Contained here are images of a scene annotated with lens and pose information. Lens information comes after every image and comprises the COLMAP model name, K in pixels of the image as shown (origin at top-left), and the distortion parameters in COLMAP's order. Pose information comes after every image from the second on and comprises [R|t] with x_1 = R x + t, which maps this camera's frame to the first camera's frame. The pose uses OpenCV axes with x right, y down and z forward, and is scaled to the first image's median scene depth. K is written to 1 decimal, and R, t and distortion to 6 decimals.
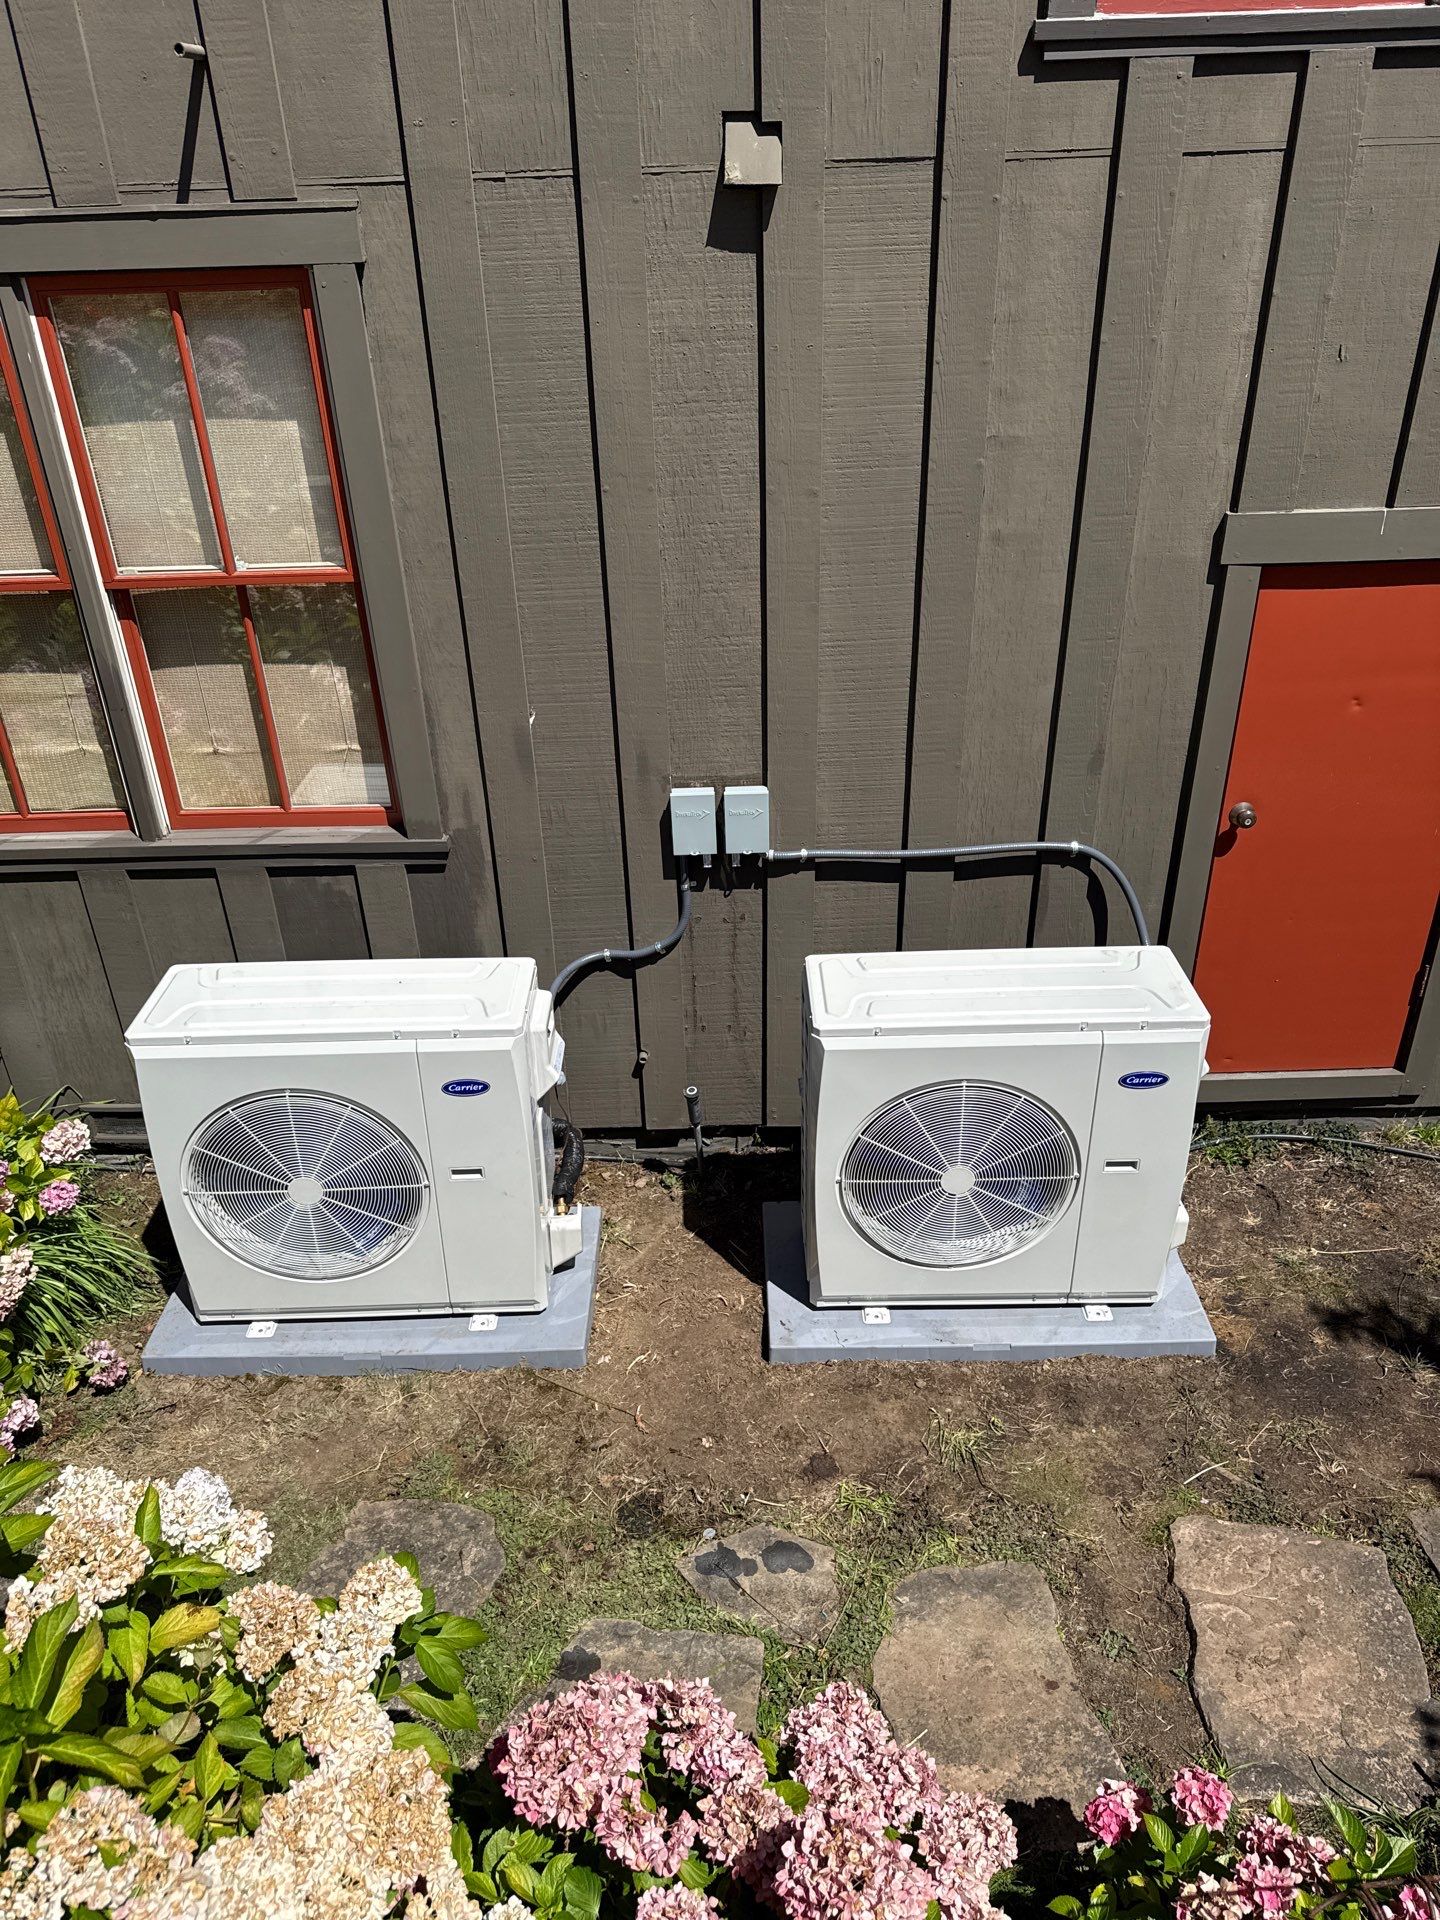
lens RADIAL K [[1349.7, 0, 720.0], [0, 1349.7, 960.0], [0, 0, 1]] dist [0.121202, -0.203079]
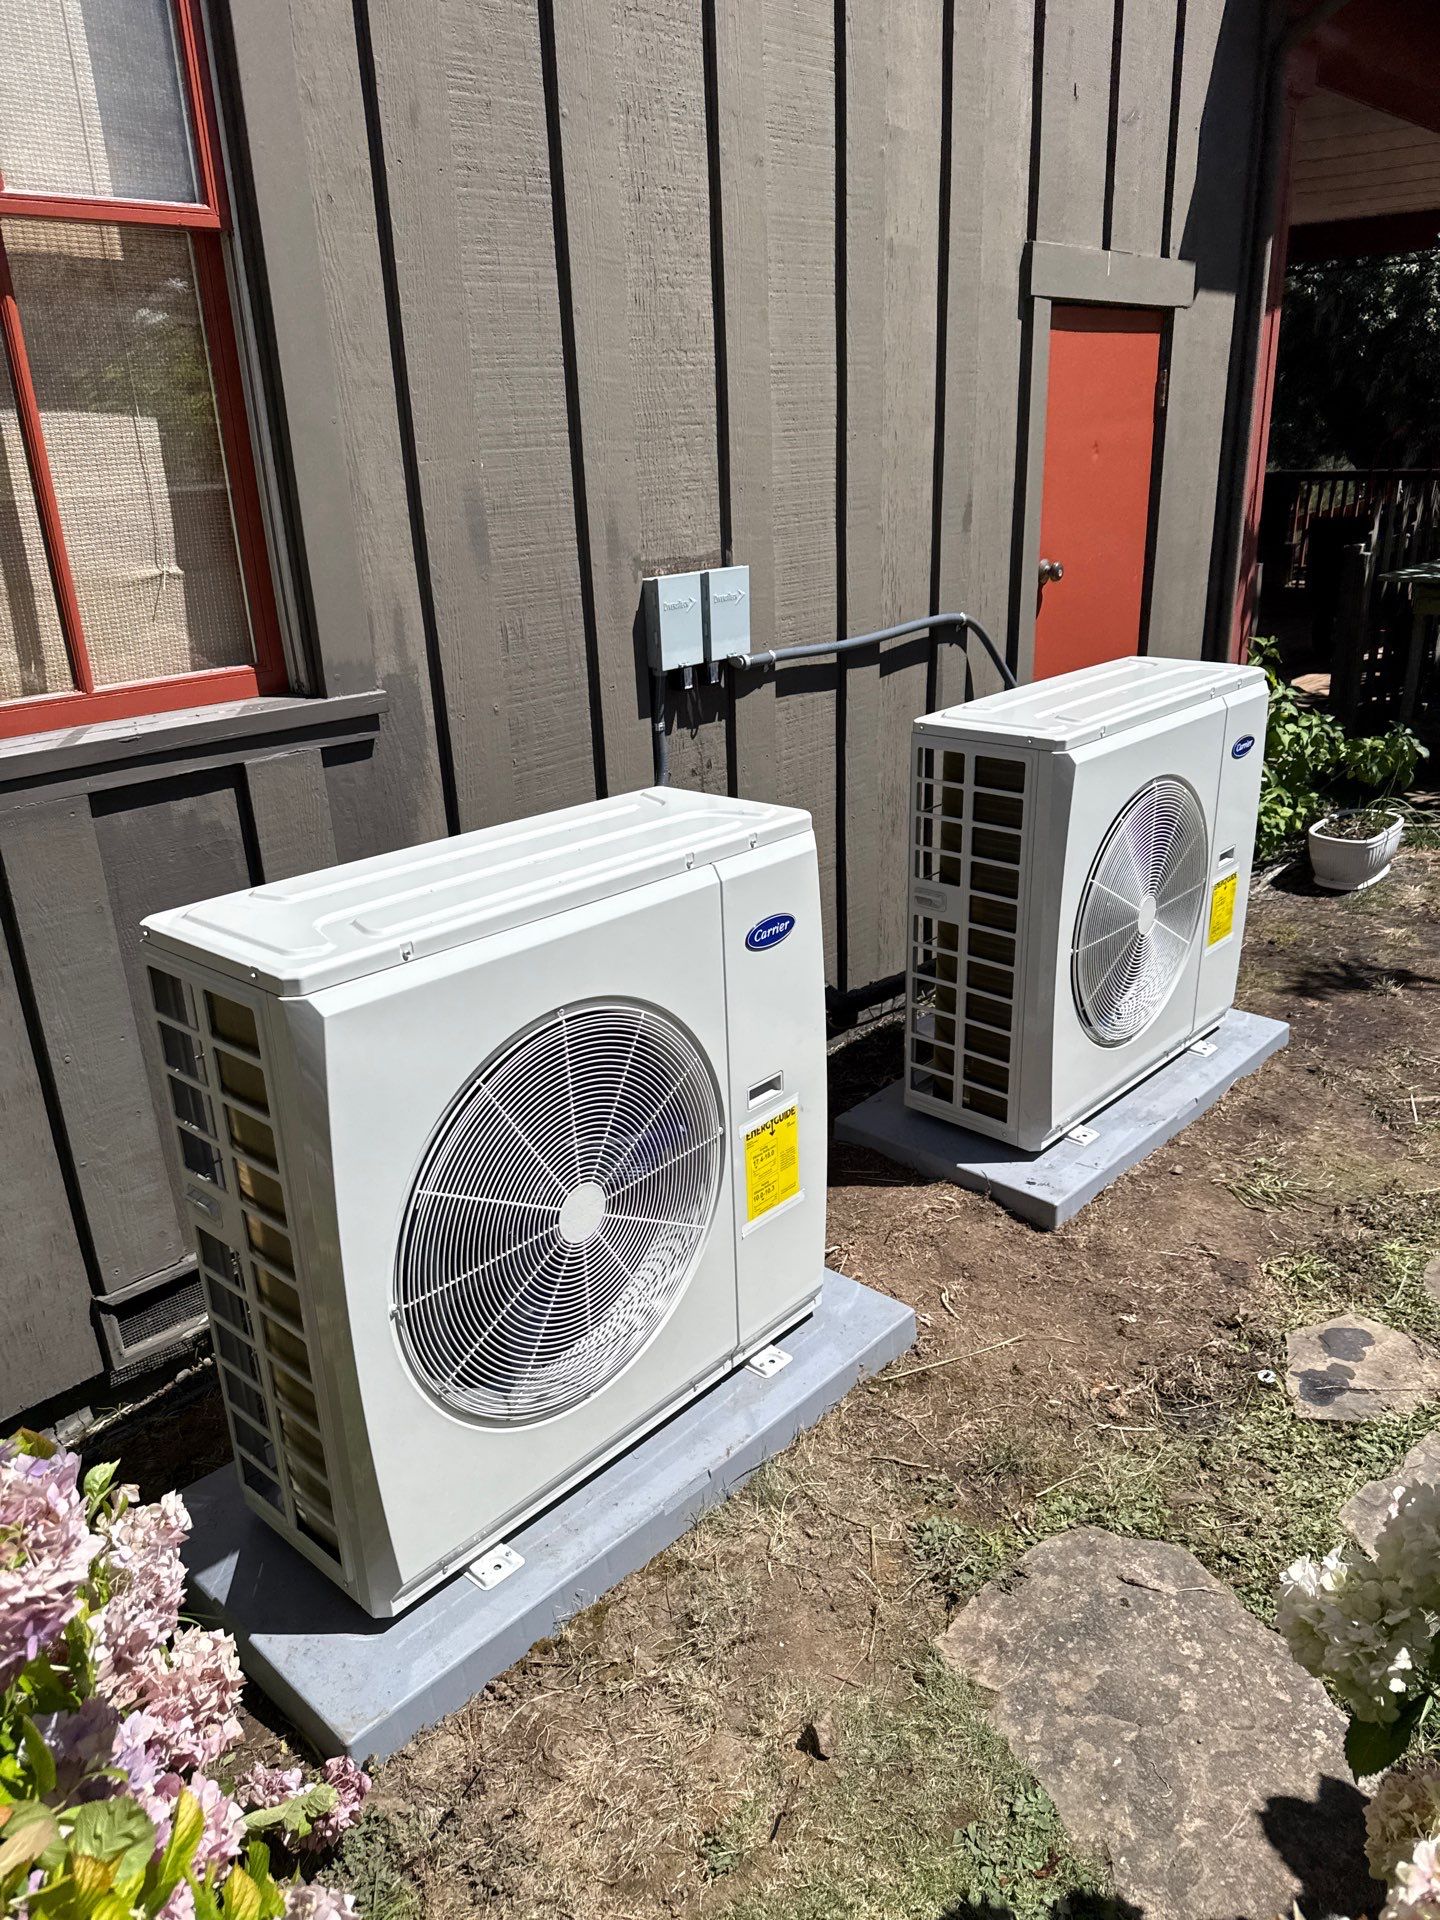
lens RADIAL K [[1349.7, 0, 720.0], [0, 1349.7, 960.0], [0, 0, 1]] dist [0.121202, -0.203079]
pose [[0.687587, -0.255766, 0.679564, -0.580061], [0.378111, 0.925121, -0.034389, 0.109297], [-0.619884, 0.280596, 0.732809, 0.513330]]
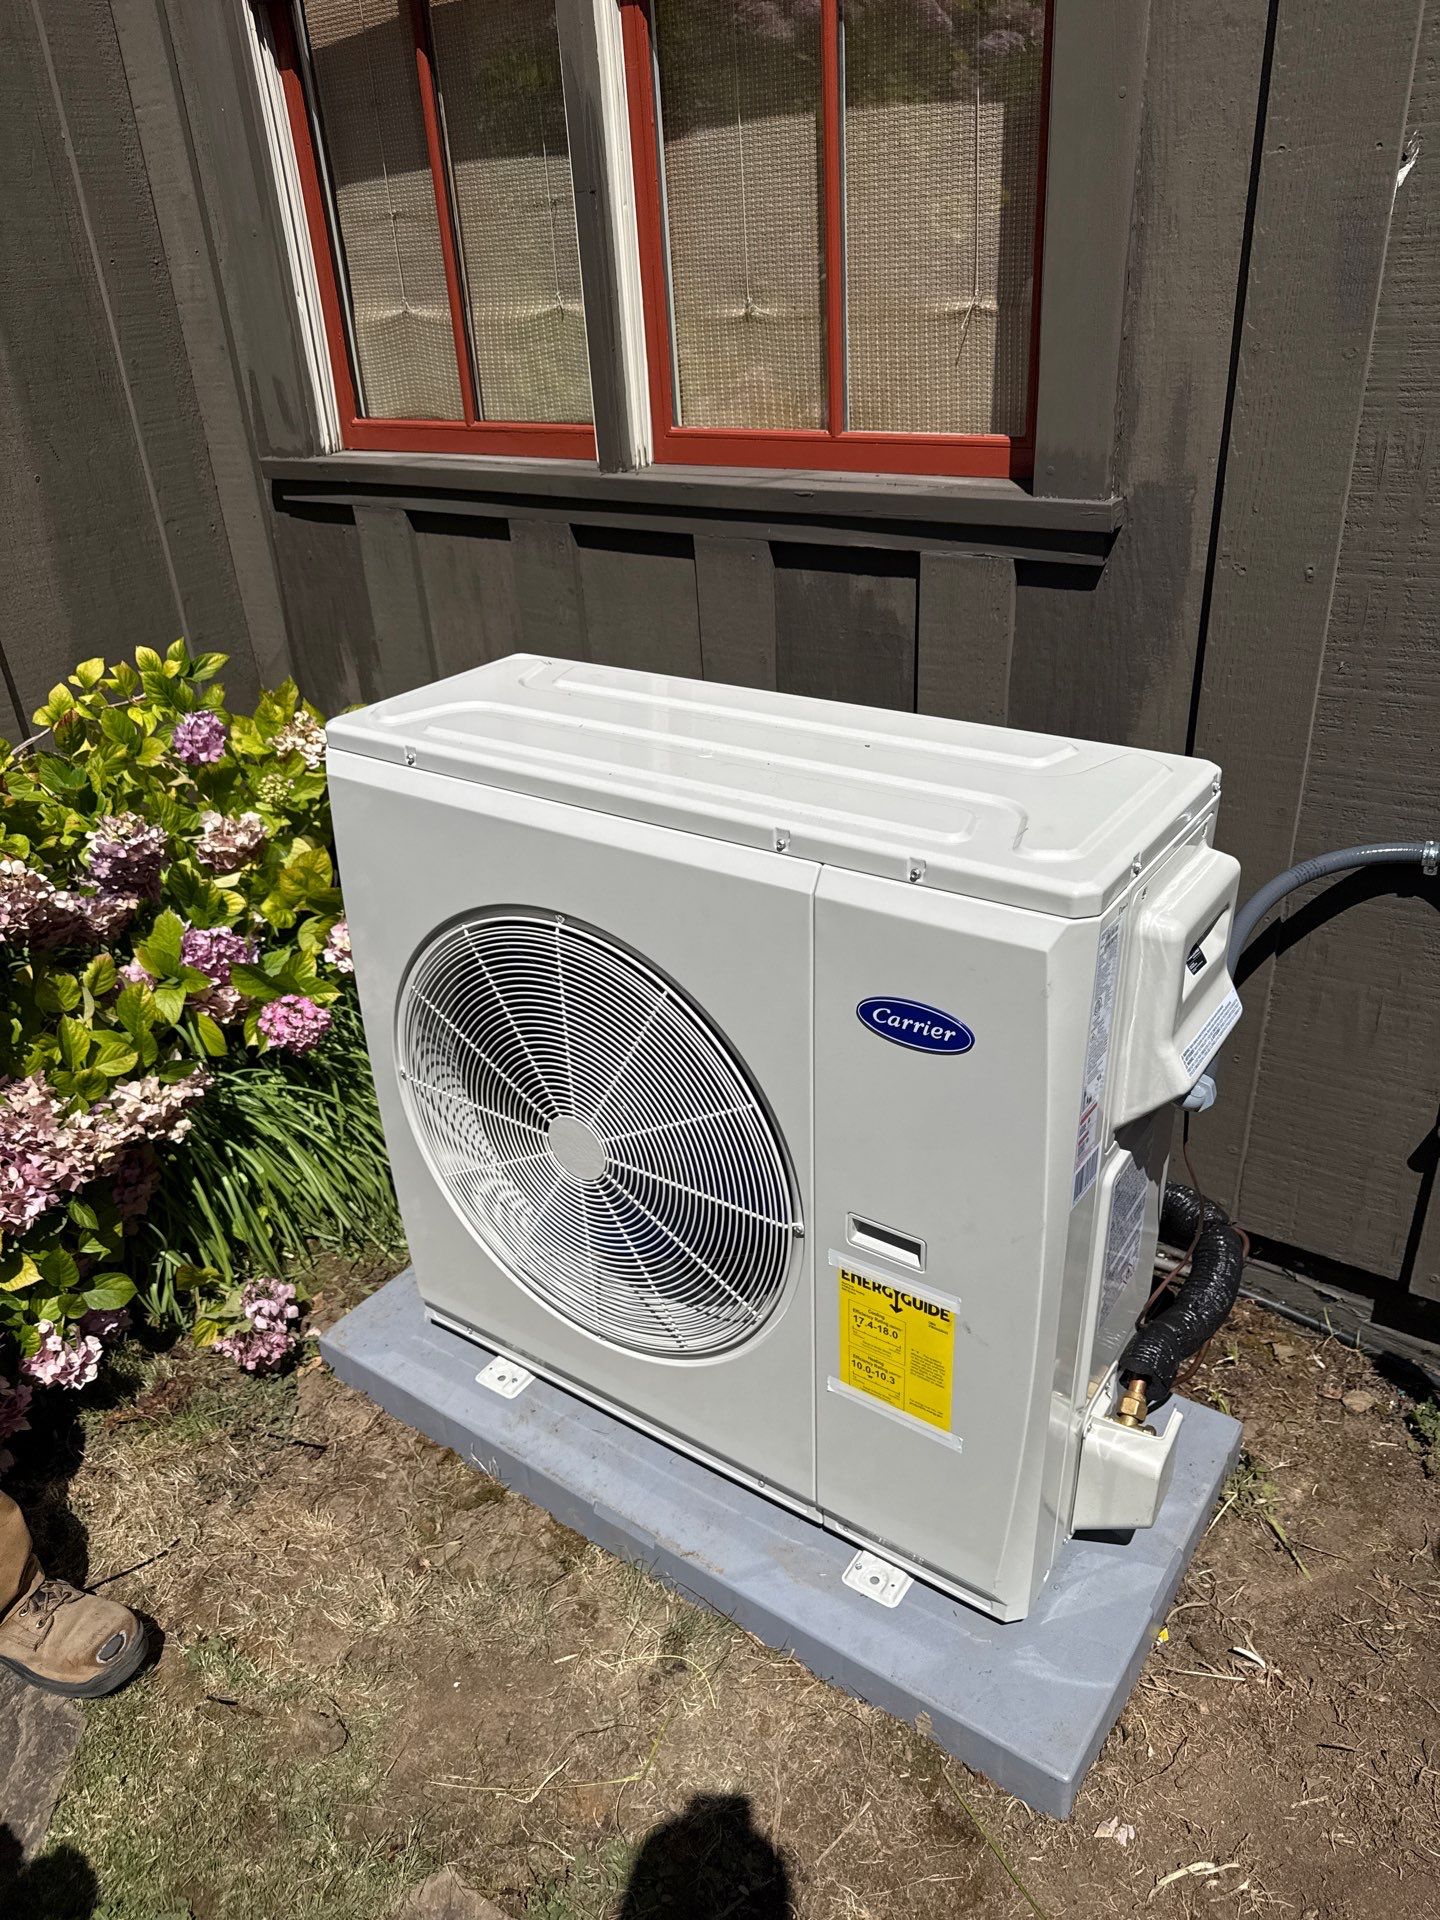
lens RADIAL K [[1357.5, 0, 712.9], [0, 1357.5, 963.5], [0, 0, 1]] dist [0.037782, -0.045504]
pose [[0.810856, 0.256830, -0.525882, -0.037586], [-0.258339, 0.963356, 0.072151, 0.059862], [0.525142, 0.077352, 0.847492, 0.600659]]
